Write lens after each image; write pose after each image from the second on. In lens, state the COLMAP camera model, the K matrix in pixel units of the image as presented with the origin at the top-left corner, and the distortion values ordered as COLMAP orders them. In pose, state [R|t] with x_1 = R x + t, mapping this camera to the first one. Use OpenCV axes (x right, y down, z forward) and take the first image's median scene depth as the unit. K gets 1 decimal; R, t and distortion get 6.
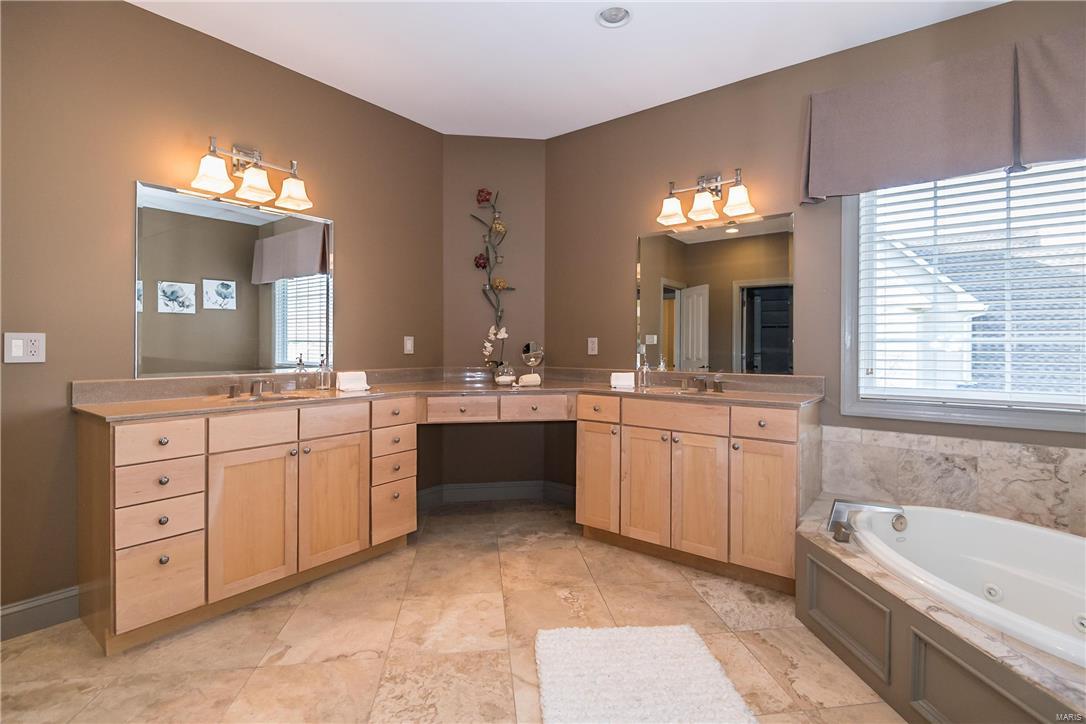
lens RADIAL K [[513.4, 0, 538.4], [0, 513.4, 337.9], [0, 0, 1]] dist [0.008000, -0.004317]
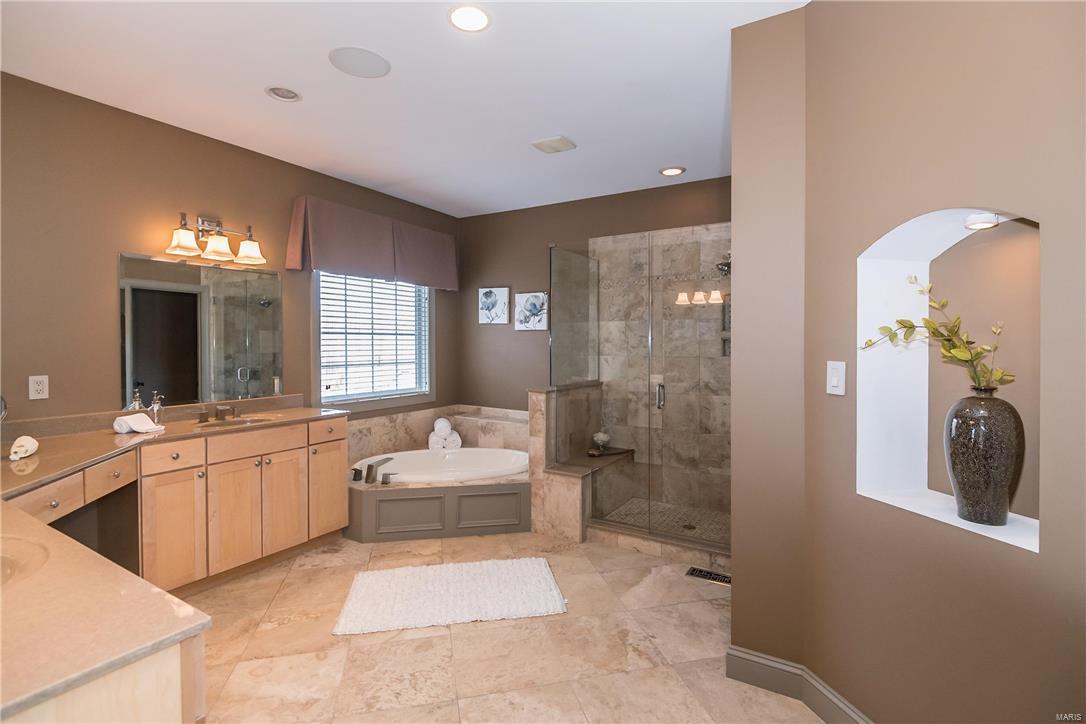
lens RADIAL K [[513.4, 0, 542.2], [0, 513.4, 357.7], [0, 0, 1]] dist [0.008000, -0.004317]
pose [[-0.106505, -0.034476, 0.993714, -1.071715], [-0.009200, 0.999390, 0.033687, -0.090622], [-0.994270, -0.005555, -0.106757, 0.585460]]
